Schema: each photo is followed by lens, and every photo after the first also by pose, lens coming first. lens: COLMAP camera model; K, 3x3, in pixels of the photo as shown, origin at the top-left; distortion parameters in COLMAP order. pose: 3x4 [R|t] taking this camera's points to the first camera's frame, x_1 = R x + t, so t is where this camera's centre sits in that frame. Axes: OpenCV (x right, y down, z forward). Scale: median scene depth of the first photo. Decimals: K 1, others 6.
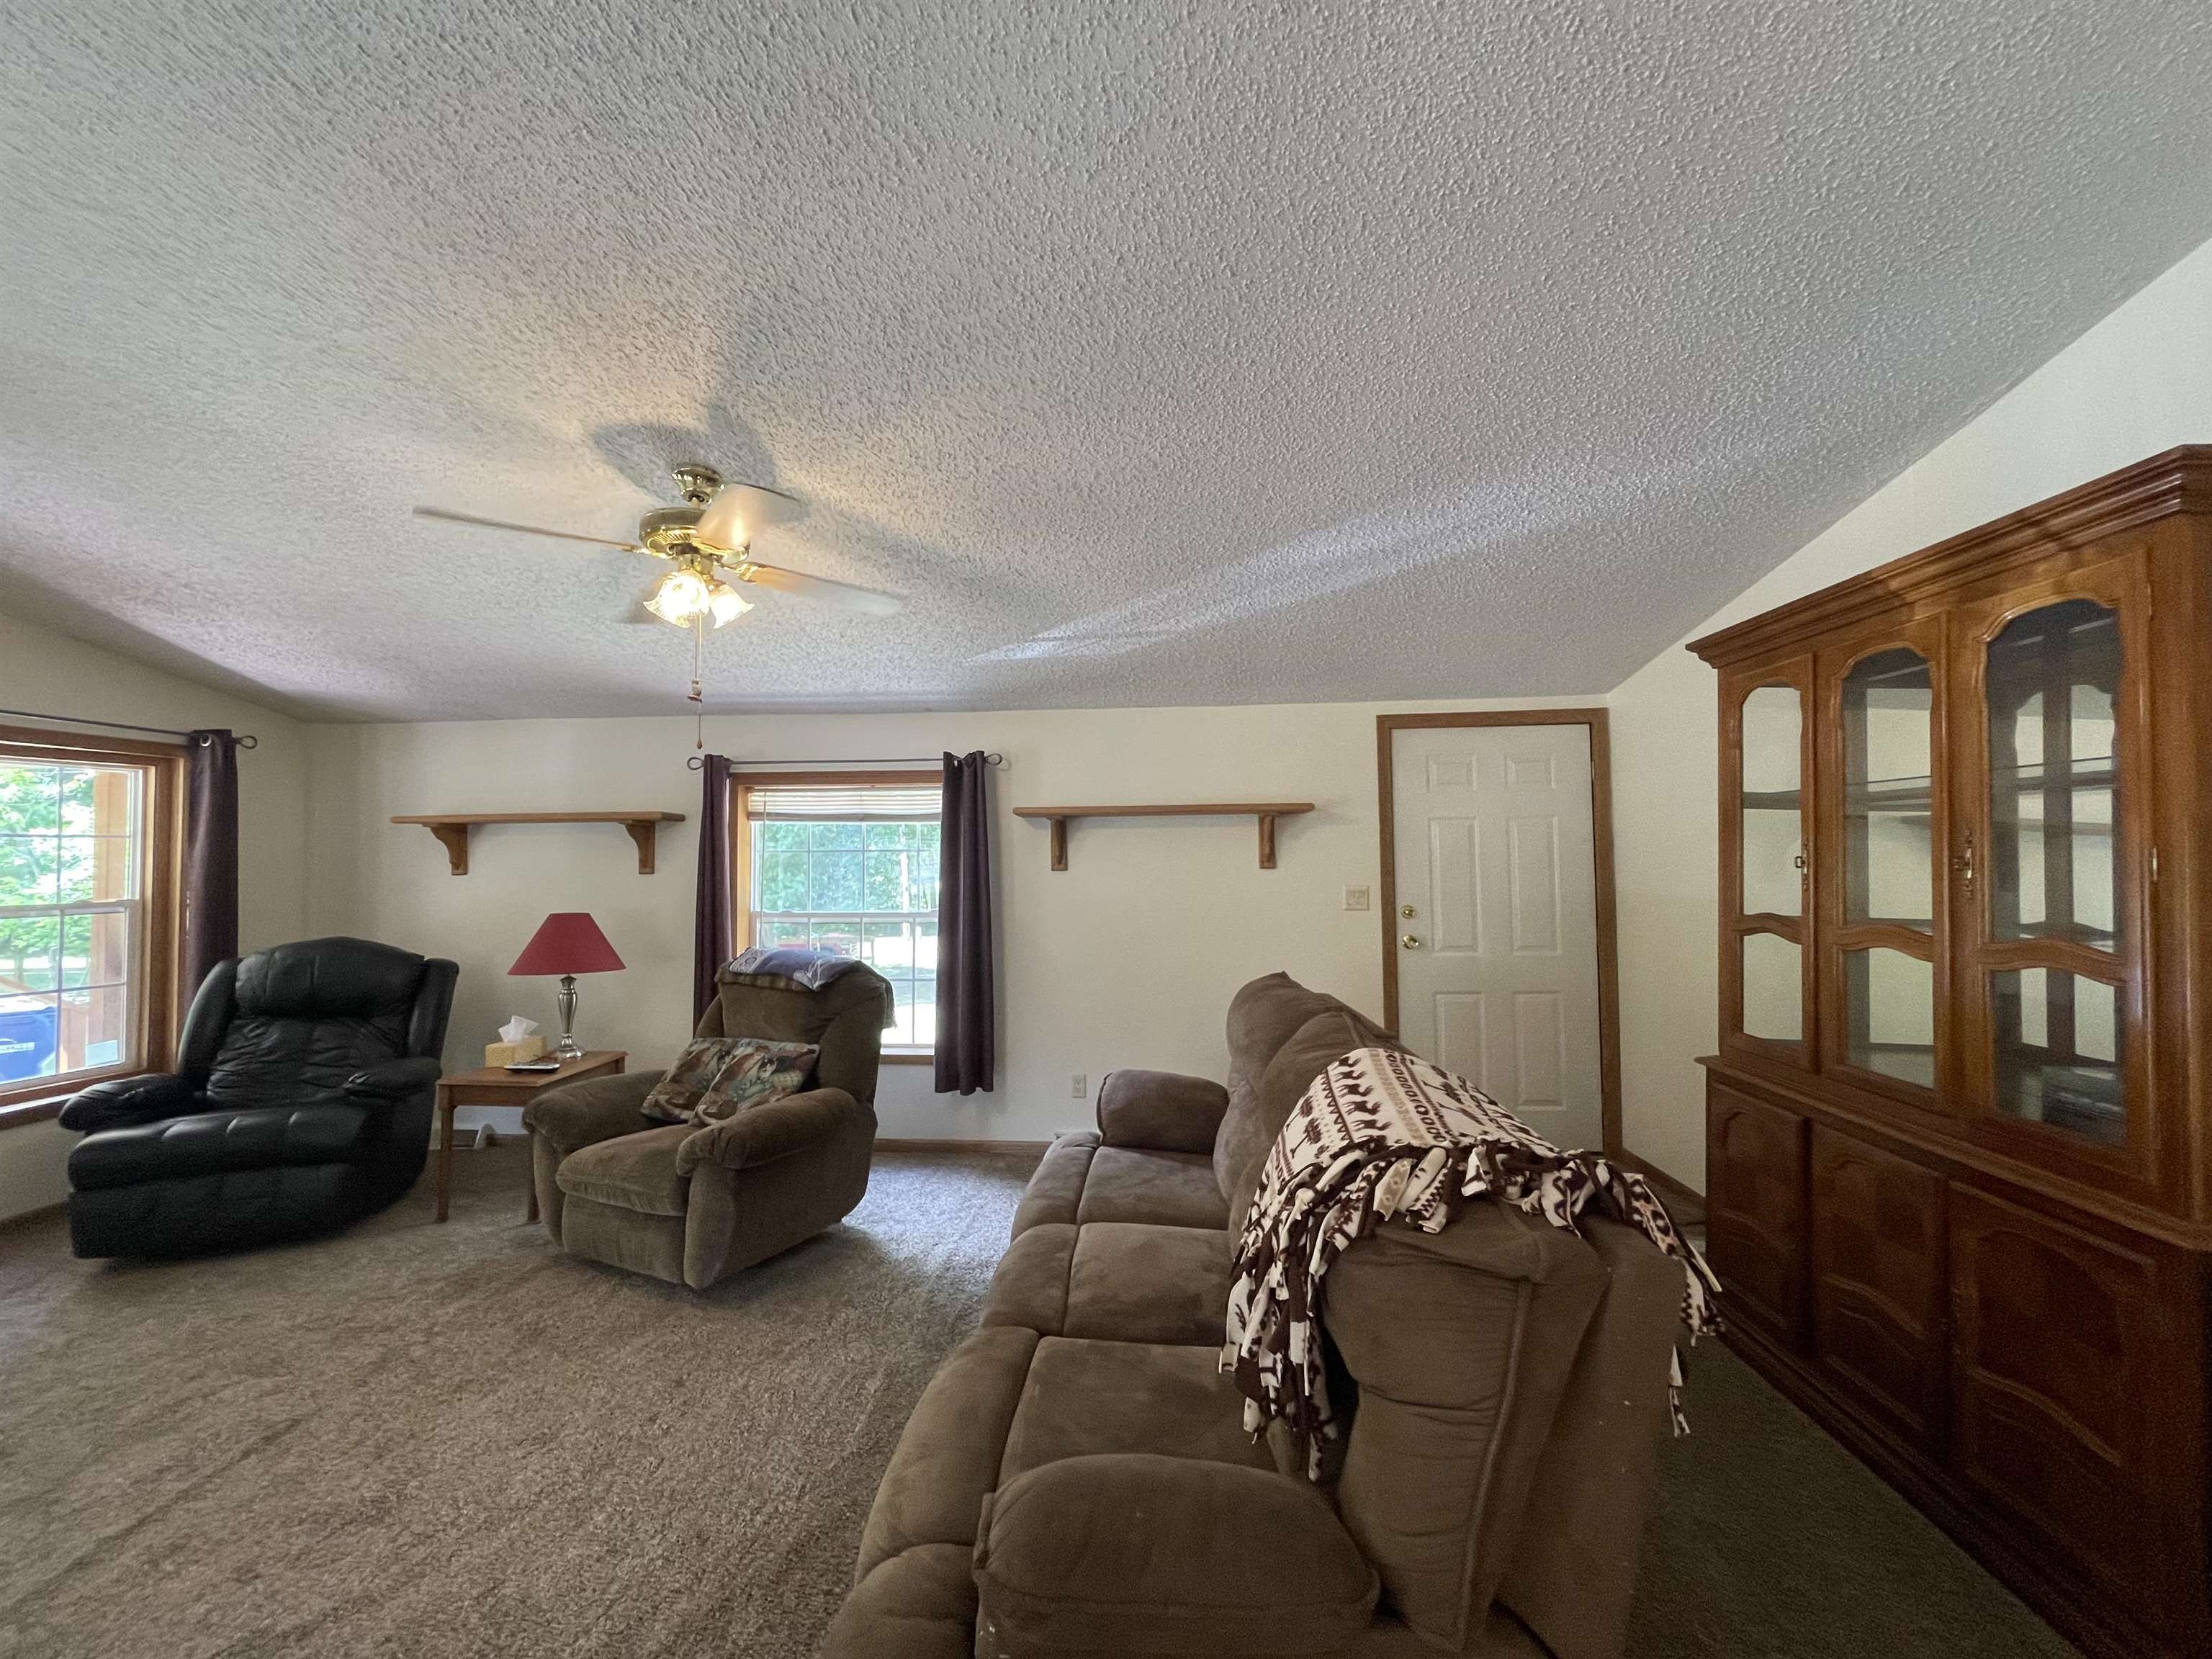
lens RADIAL K [[891.4, 0, 1097.0], [0, 891.4, 829.9], [0, 0, 1]] dist [-0.001527, -0.000150]
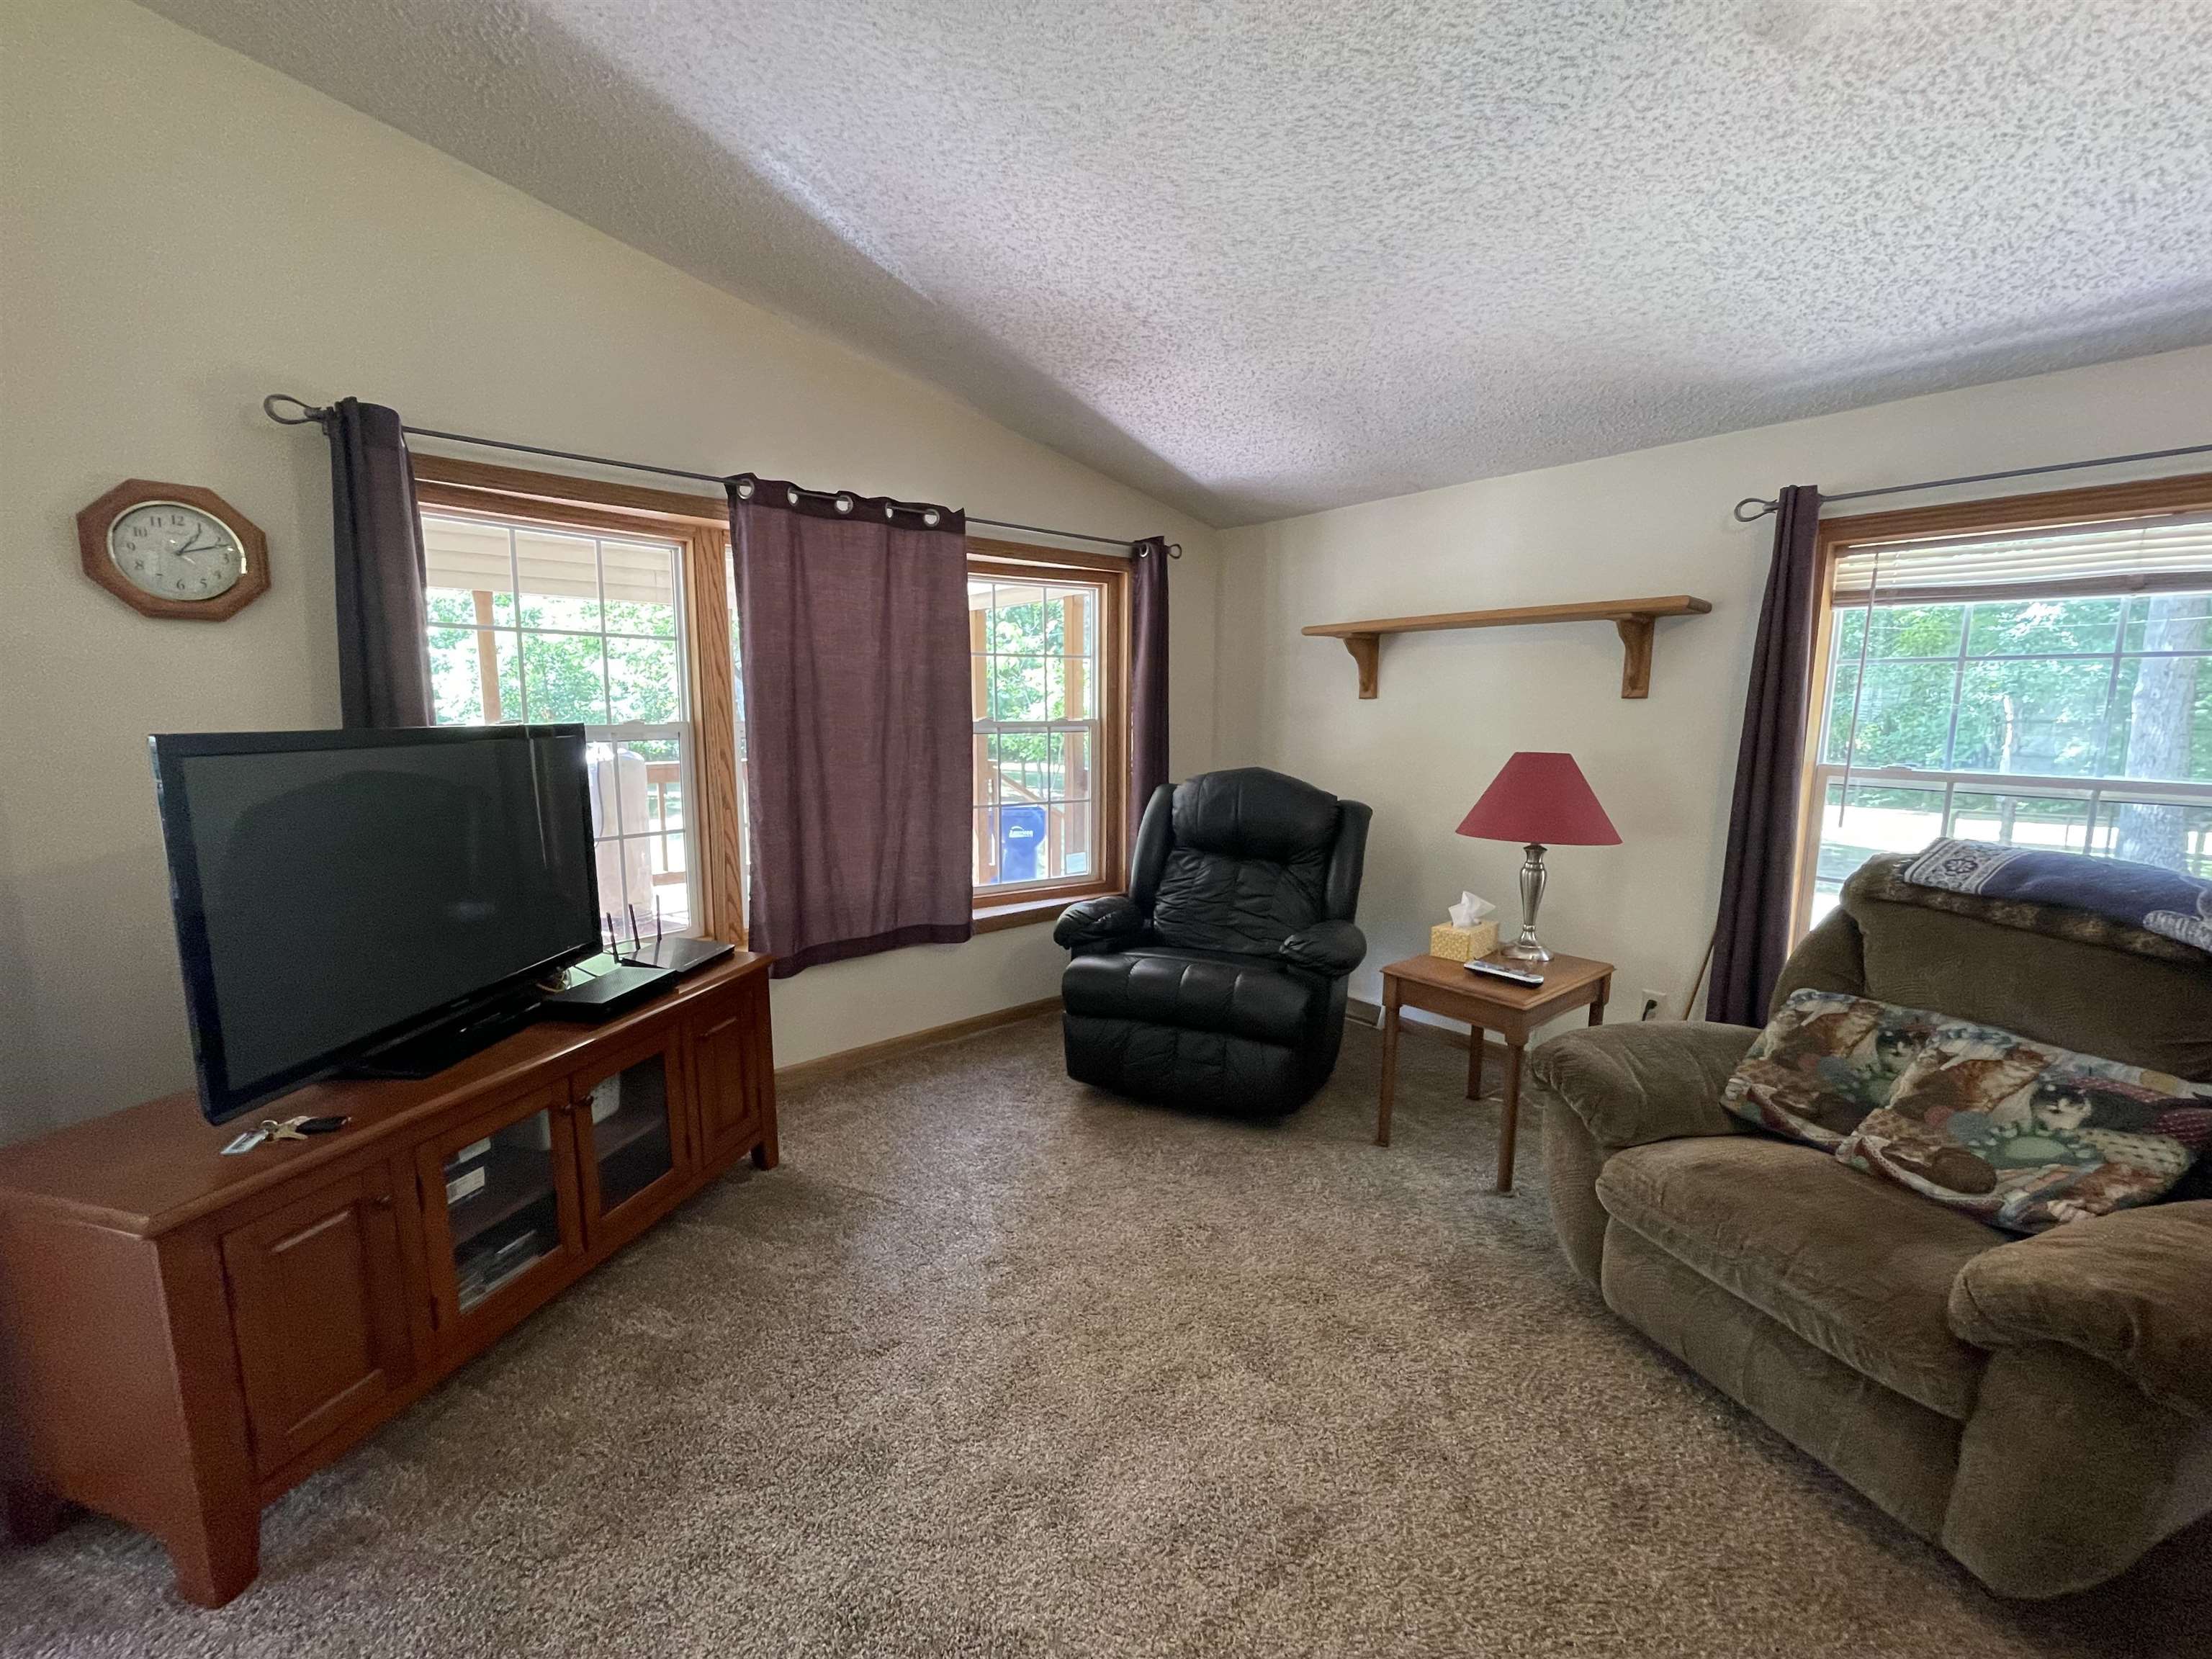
lens RADIAL K [[891.4, 0, 1097.0], [0, 891.4, 829.9], [0, 0, 1]] dist [-0.001527, -0.000150]
pose [[0.698696, 0.109449, -0.706997, -0.357549], [0.014413, 0.985875, 0.166864, 0.034386], [0.715273, -0.126777, 0.687250, 0.295081]]
